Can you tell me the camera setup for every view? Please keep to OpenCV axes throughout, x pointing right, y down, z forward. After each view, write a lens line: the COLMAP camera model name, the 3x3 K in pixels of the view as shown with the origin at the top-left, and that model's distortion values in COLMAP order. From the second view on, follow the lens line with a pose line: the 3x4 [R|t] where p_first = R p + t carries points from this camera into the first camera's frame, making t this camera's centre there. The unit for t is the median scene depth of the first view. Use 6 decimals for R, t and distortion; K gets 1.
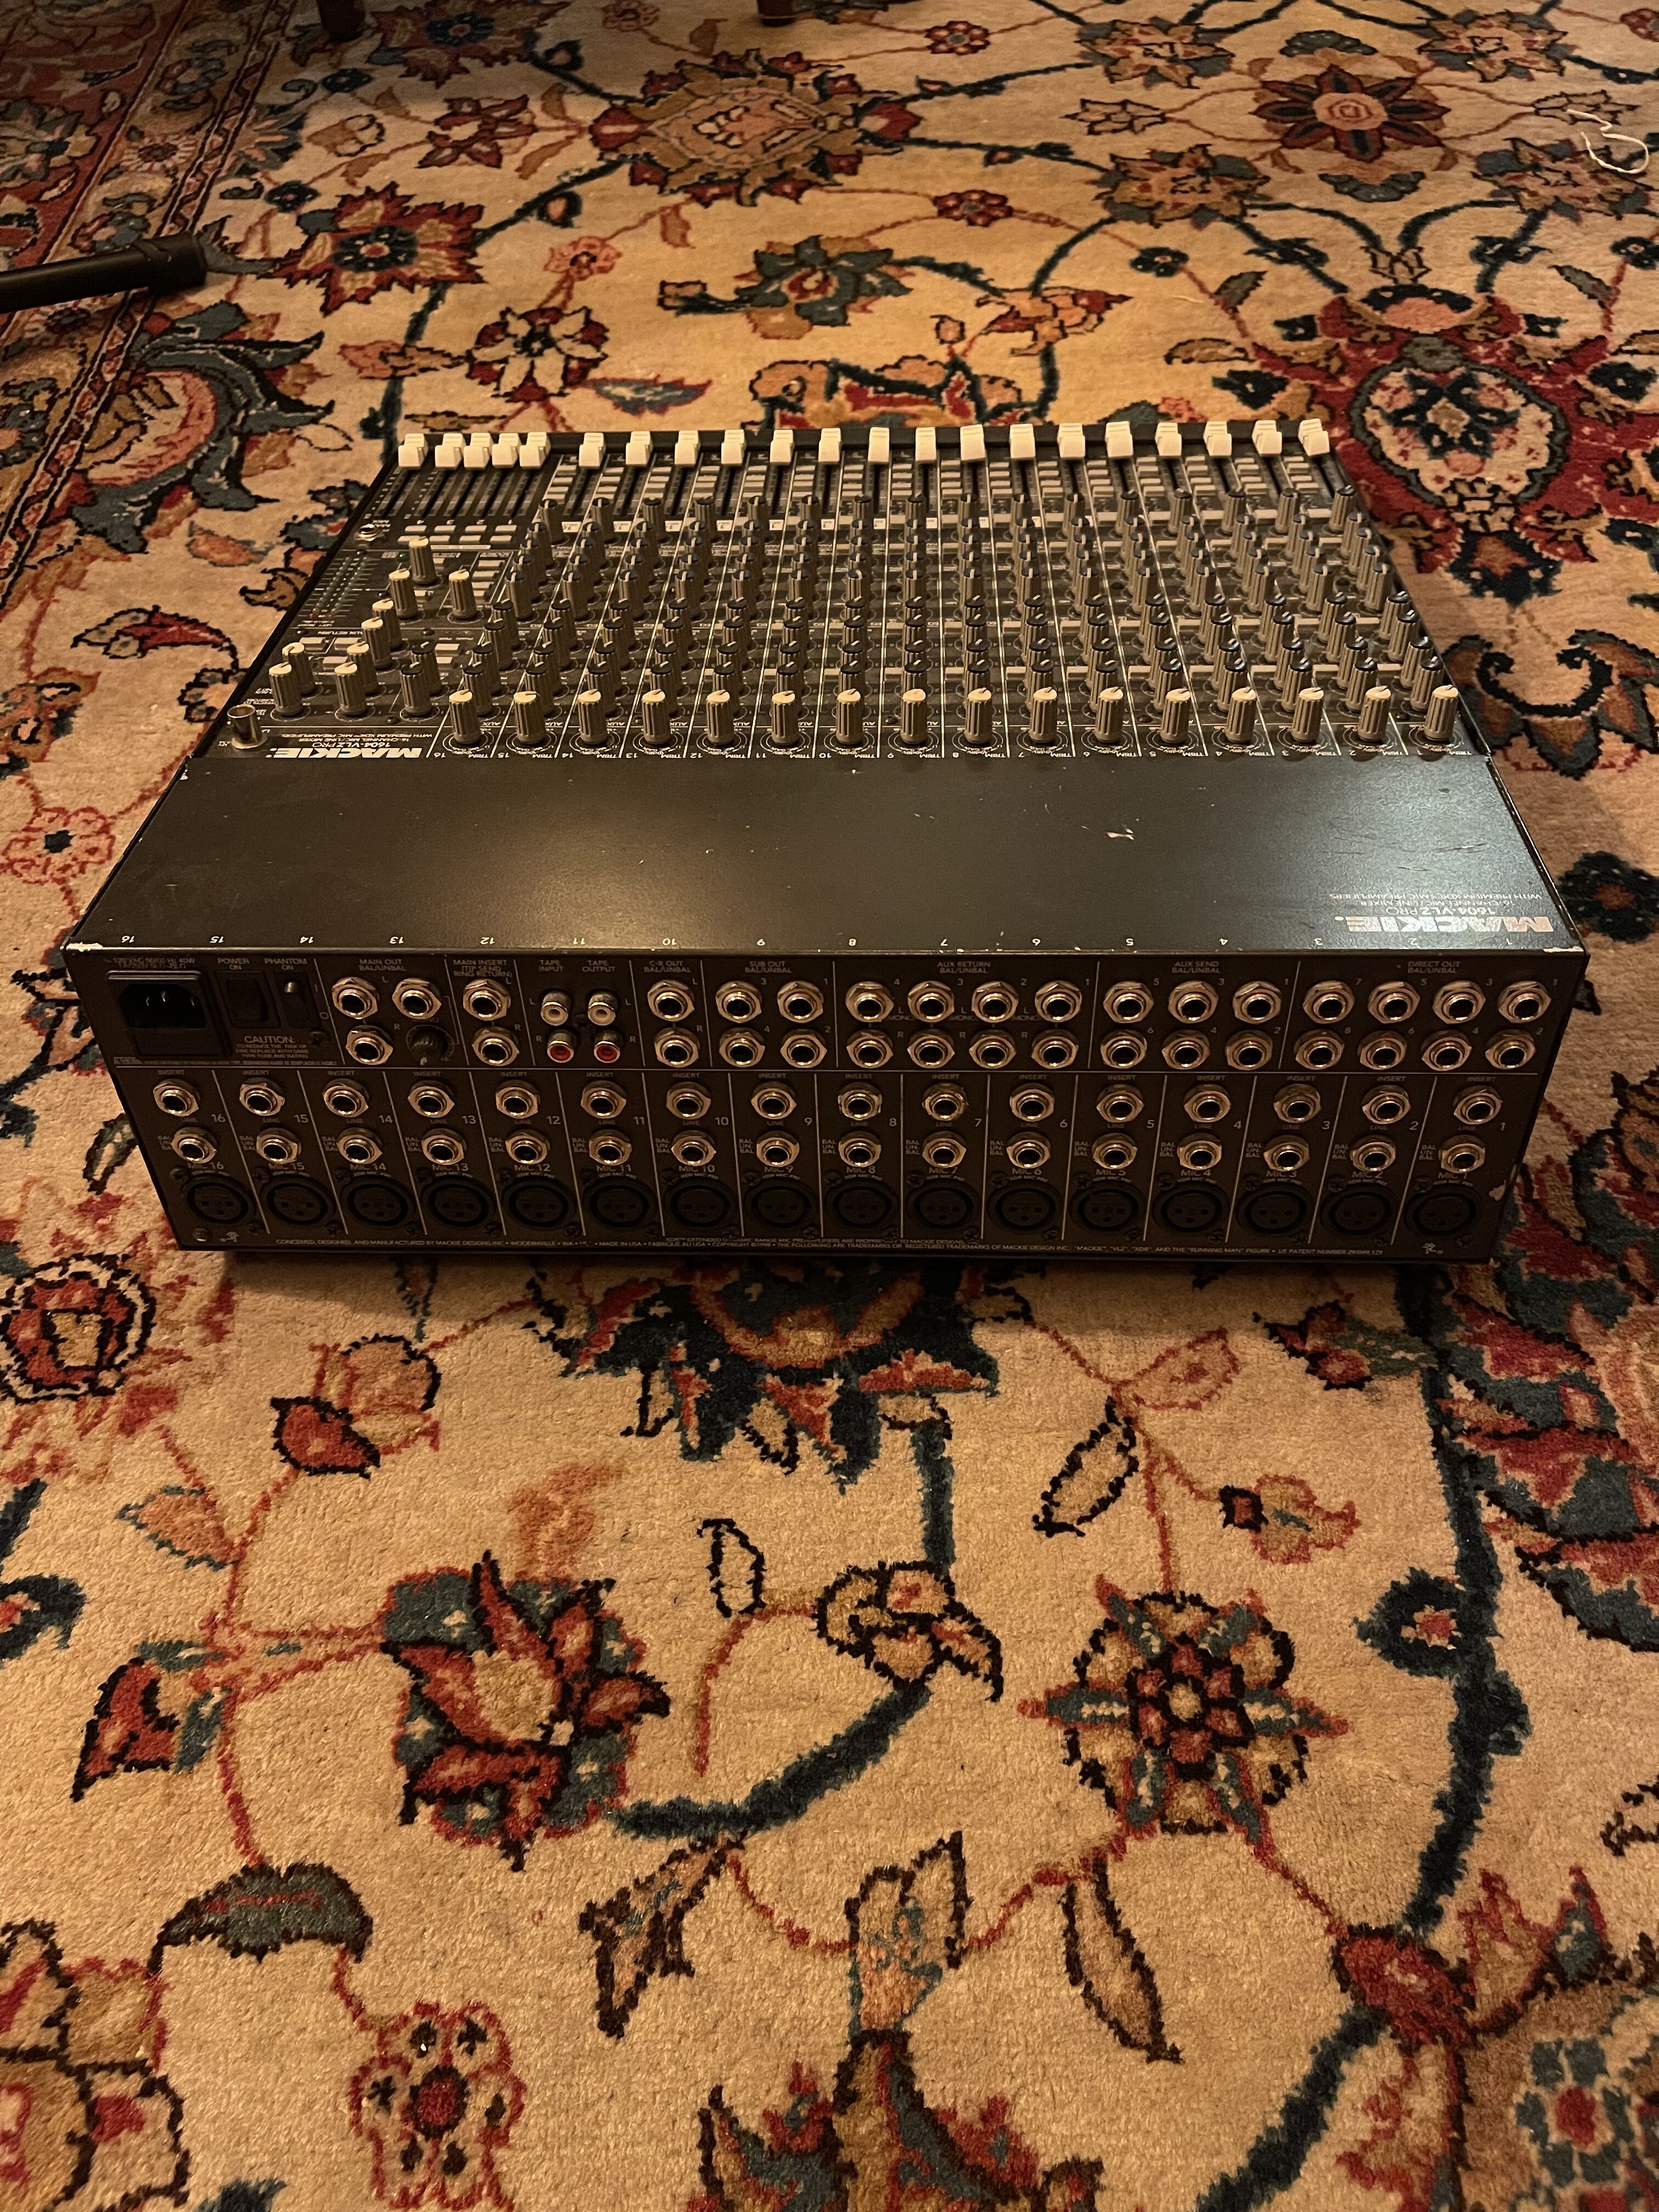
lens RADIAL K [[1674.0, 0, 832.1], [0, 1674.0, 1062.7], [0, 0, 1]] dist [0.061693, -0.089610]
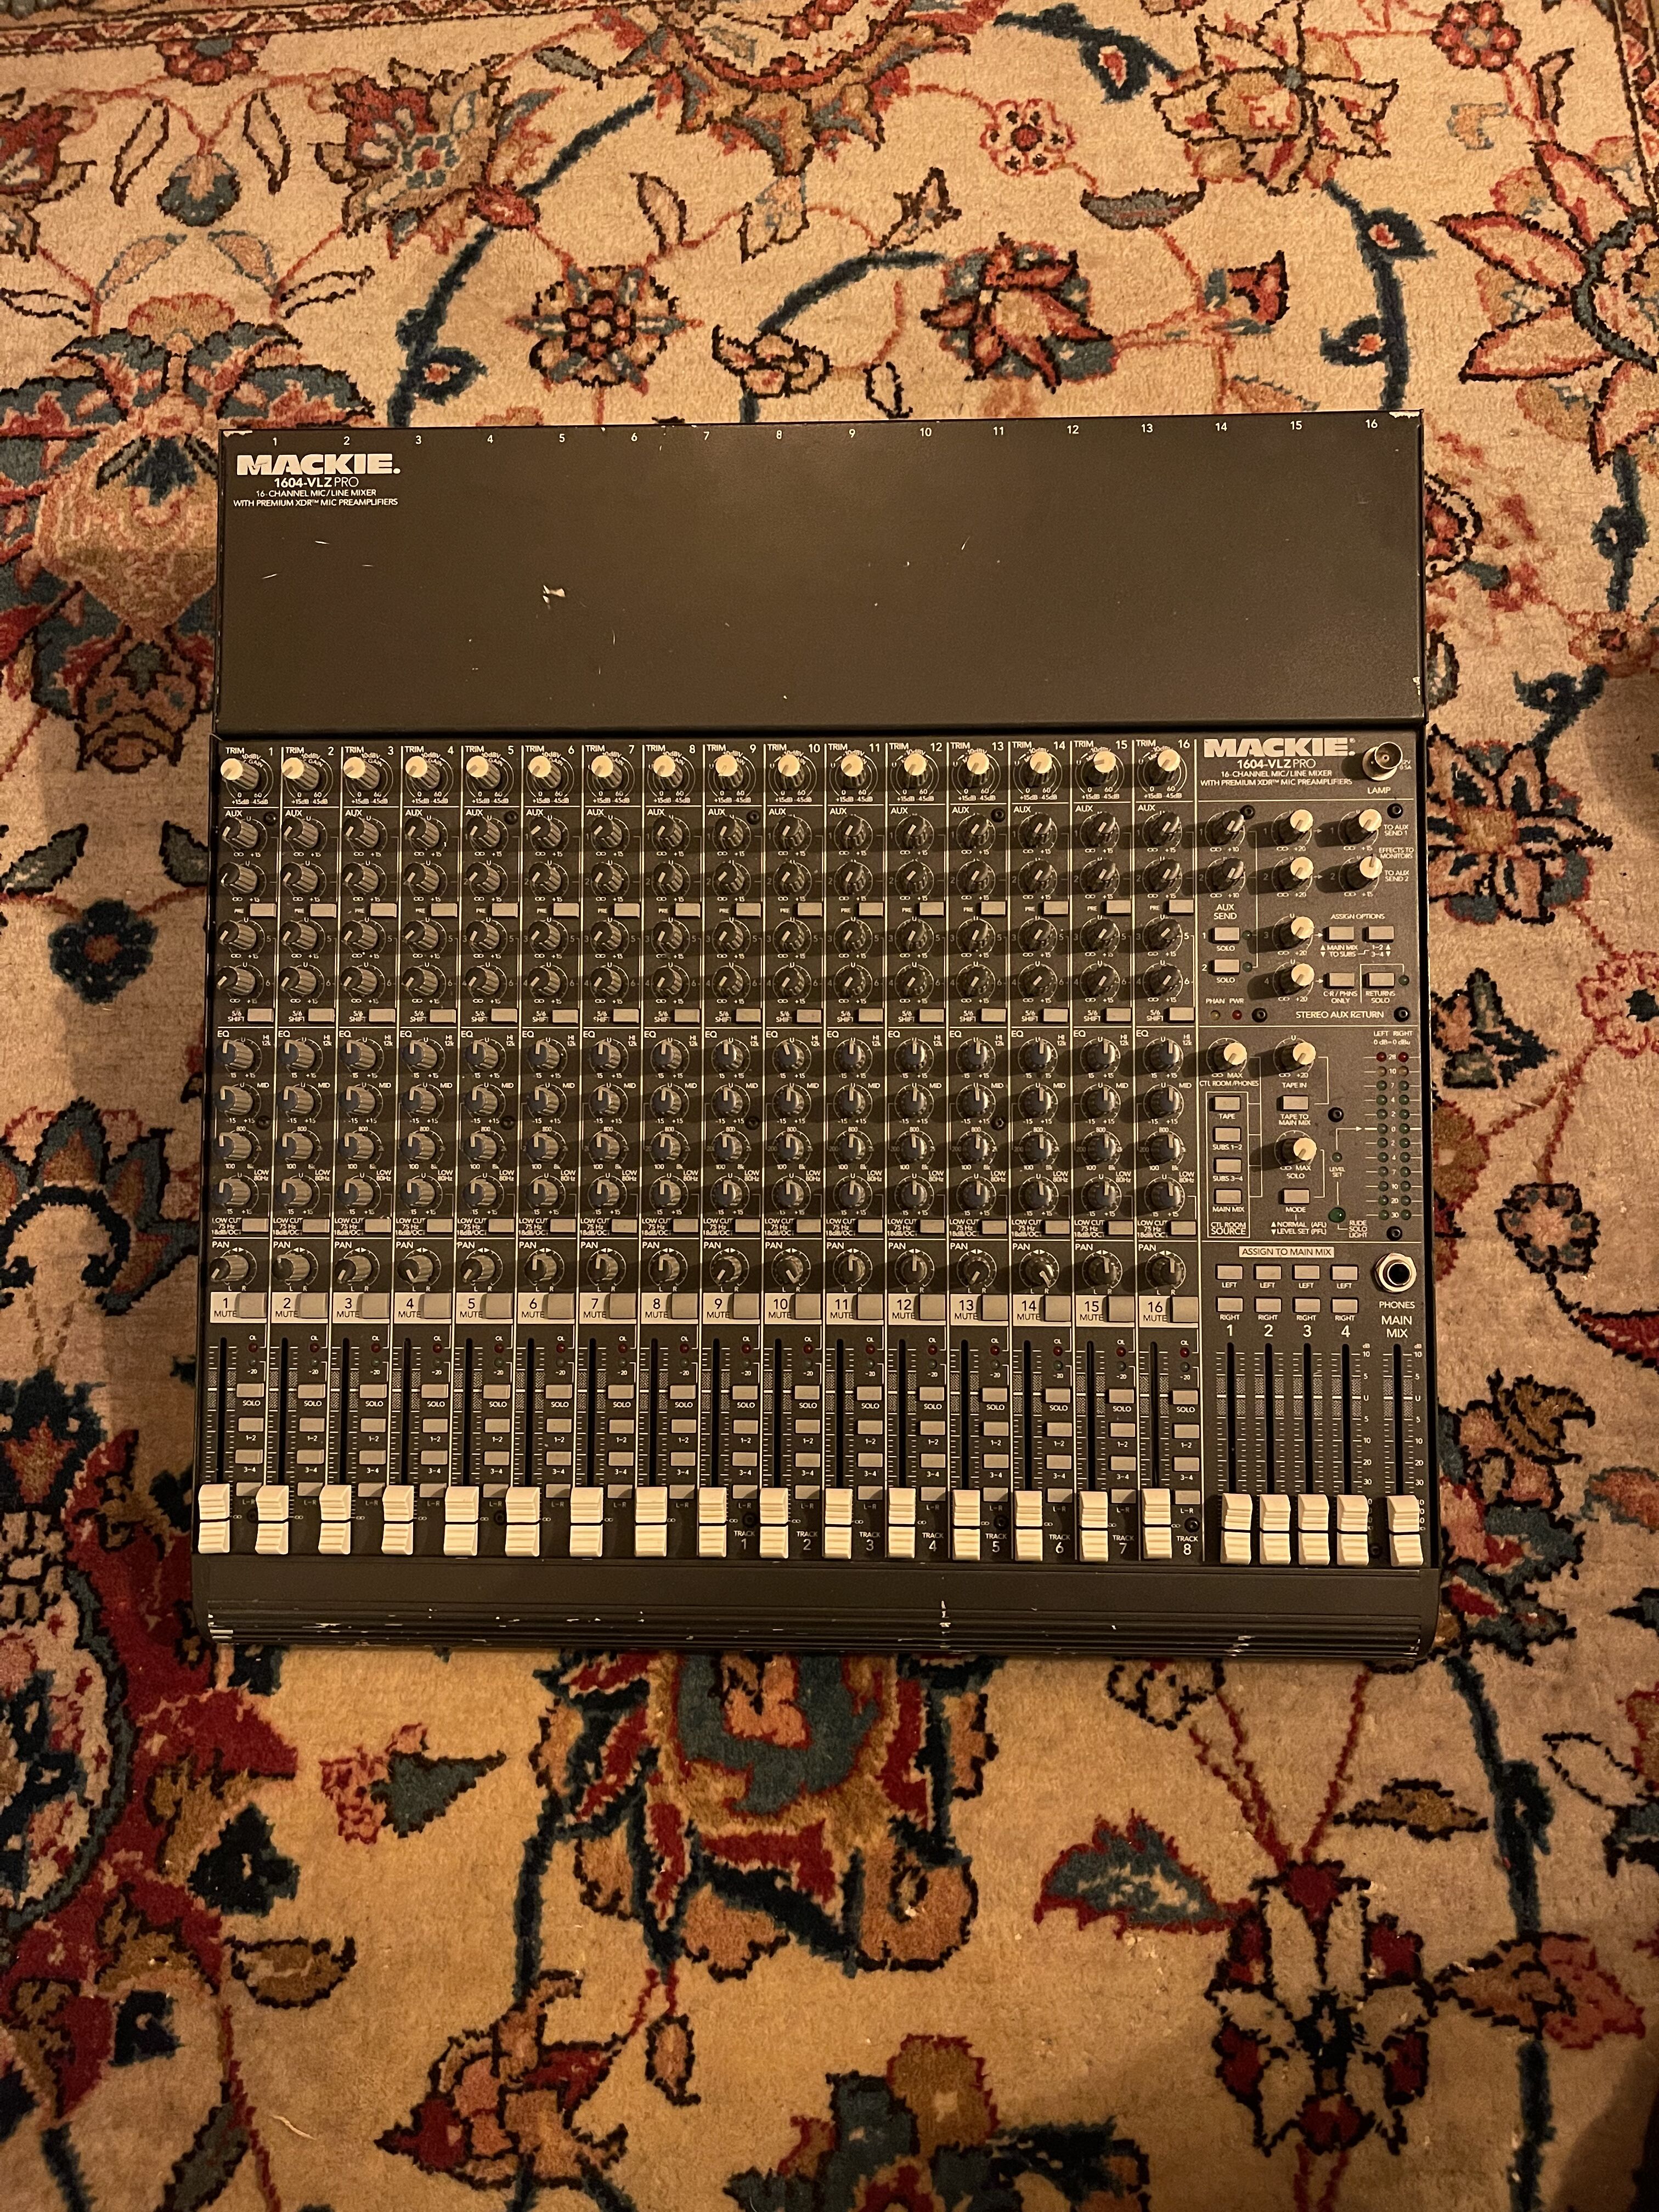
lens RADIAL K [[1674.0, 0, 832.1], [0, 1674.0, 1062.7], [0, 0, 1]] dist [0.061693, -0.089610]
pose [[-0.997127, 0.040527, 0.063994, -0.086671], [0.026700, -0.602569, 0.797620, -1.323565], [0.070886, 0.797037, 0.599755, 0.601321]]
